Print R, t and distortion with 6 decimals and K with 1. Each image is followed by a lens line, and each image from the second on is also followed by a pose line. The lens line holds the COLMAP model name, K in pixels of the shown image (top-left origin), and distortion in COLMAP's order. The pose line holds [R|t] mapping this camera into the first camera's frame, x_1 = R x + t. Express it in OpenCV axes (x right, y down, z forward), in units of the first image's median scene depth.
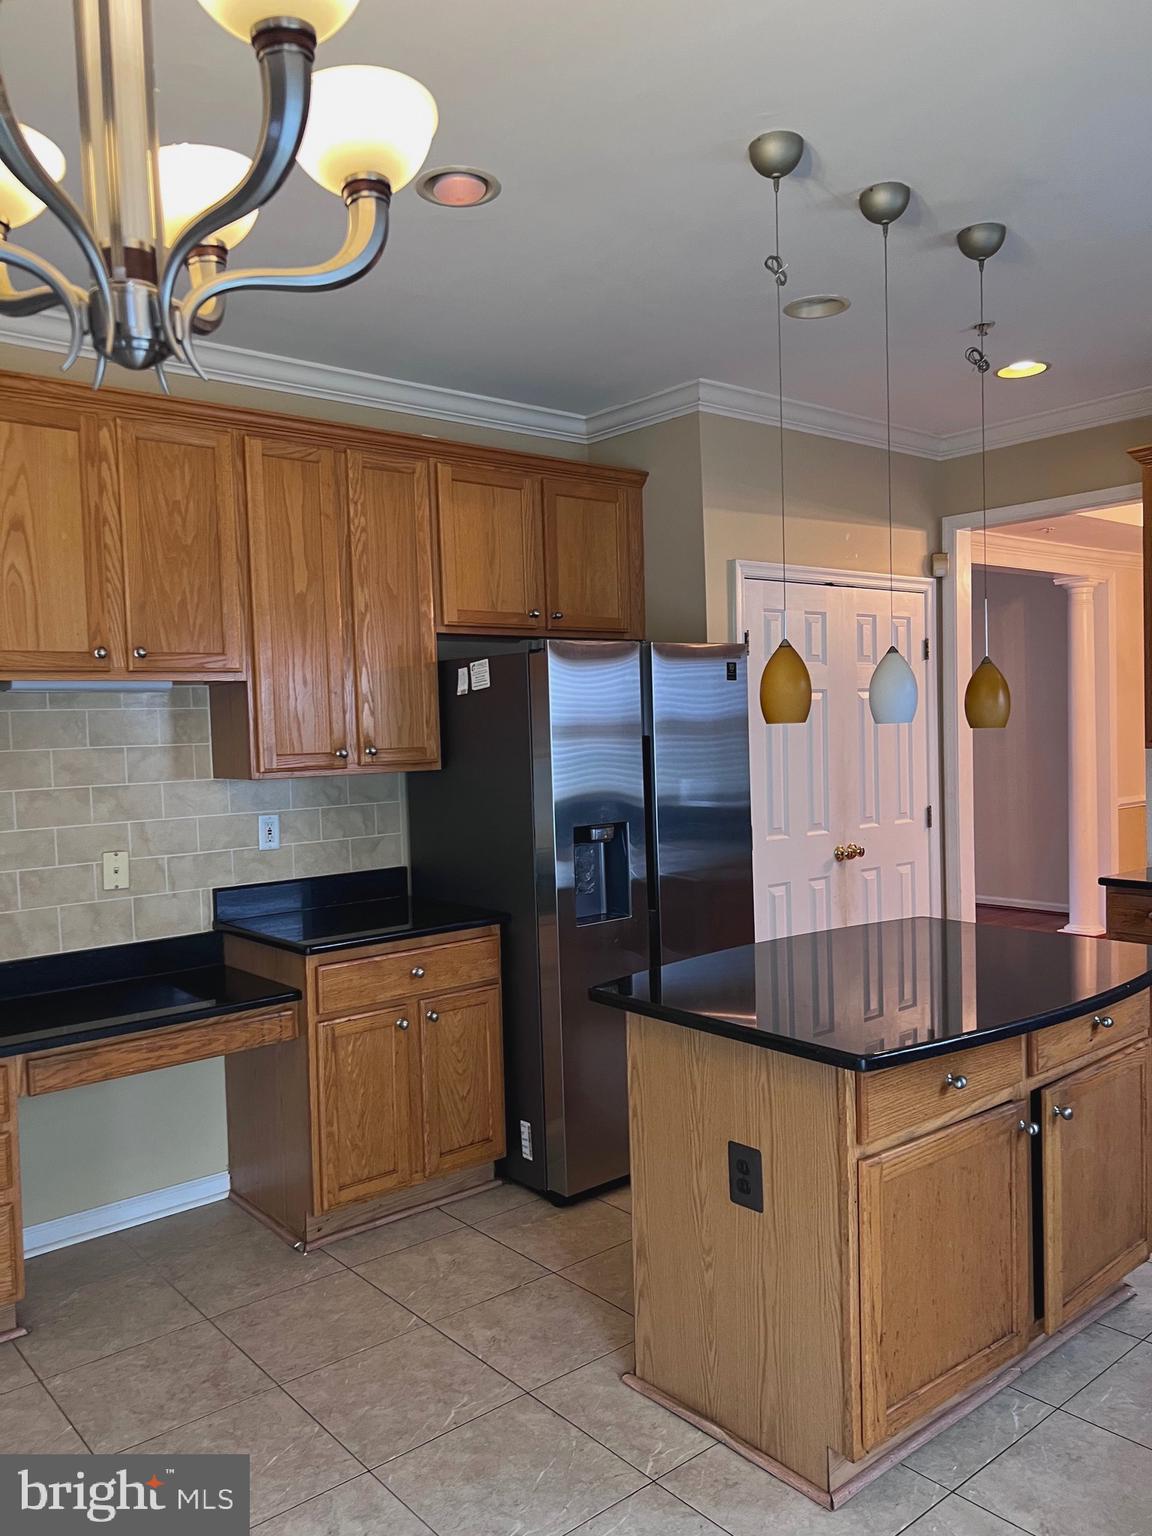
lens RADIAL K [[1155.8, 0, 575.4], [0, 1155.8, 778.5], [0, 0, 1]] dist [0.063104, -0.065591]
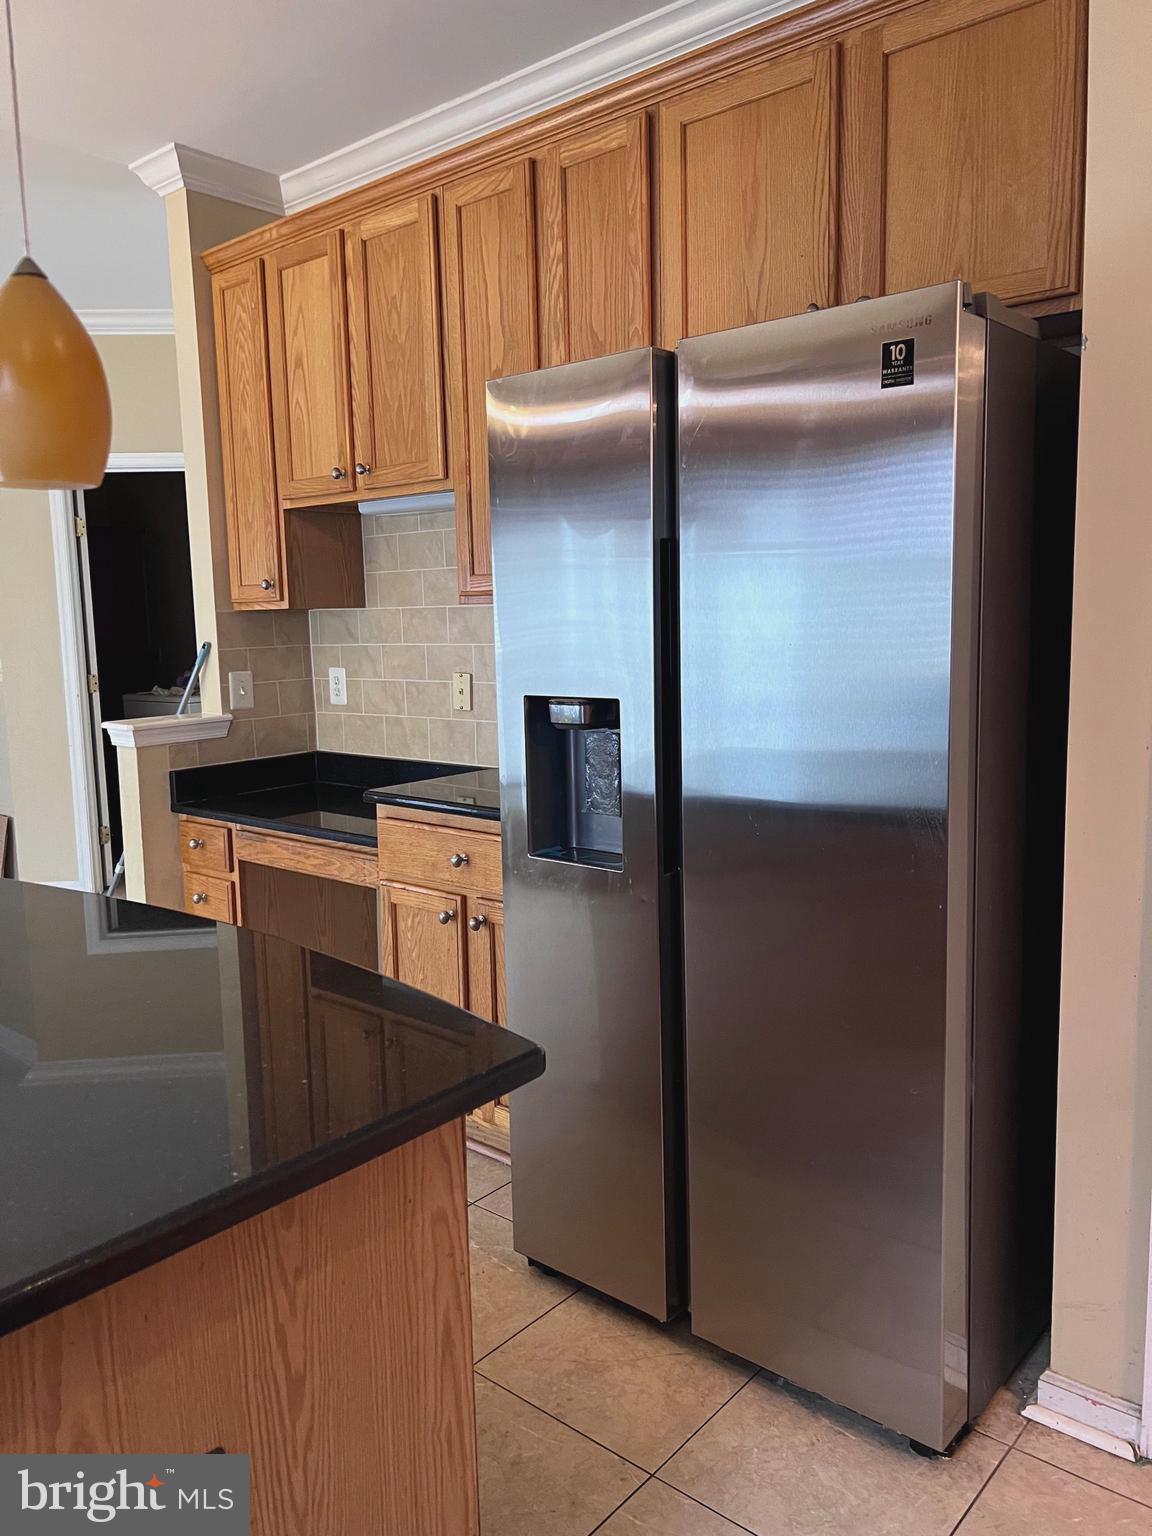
lens RADIAL K [[1155.8, 0, 575.3], [0, 1155.8, 756.4], [0, 0, 1]] dist [0.063104, -0.065591]
pose [[0.159154, 0.146958, -0.976255, 0.637668], [-0.030096, 0.989122, 0.143989, -0.013266], [0.986795, 0.006465, 0.161846, 0.986632]]
